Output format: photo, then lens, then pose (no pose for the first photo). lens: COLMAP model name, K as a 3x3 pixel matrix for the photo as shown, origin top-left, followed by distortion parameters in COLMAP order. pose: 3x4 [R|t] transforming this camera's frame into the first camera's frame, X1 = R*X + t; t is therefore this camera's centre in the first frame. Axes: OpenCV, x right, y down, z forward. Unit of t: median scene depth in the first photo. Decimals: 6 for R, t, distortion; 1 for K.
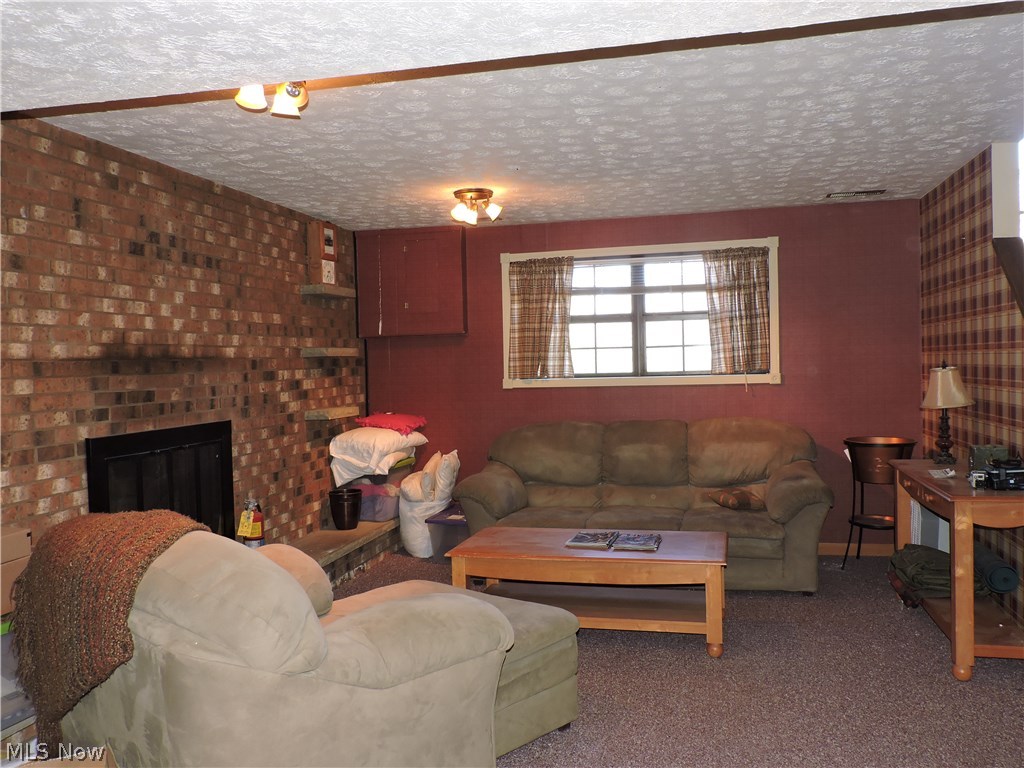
lens RADIAL K [[823.6, 0, 512.0], [0, 823.6, 384.0], [0, 0, 1]] dist [-0.002837, -0.001286]
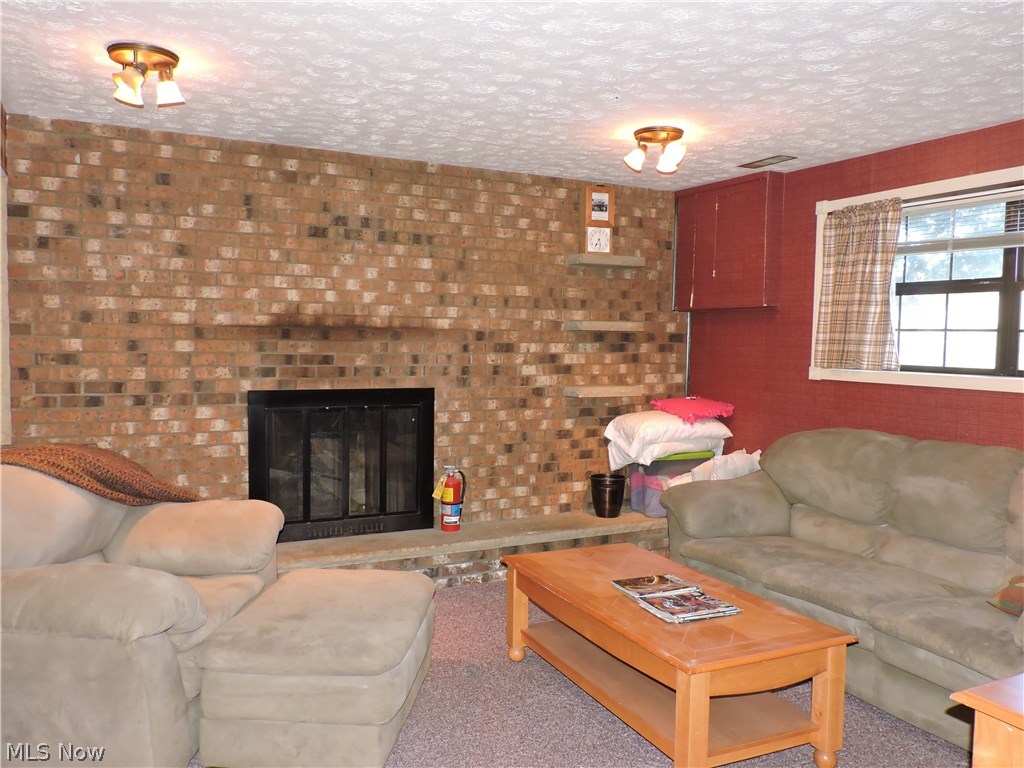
lens RADIAL K [[823.6, 0, 512.0], [0, 823.6, 384.0], [0, 0, 1]] dist [-0.002837, -0.001286]
pose [[0.643935, 0.077865, -0.761108, 0.573658], [-0.050974, 0.996964, 0.058868, -0.030623], [0.763381, 0.000890, 0.645948, 0.426201]]
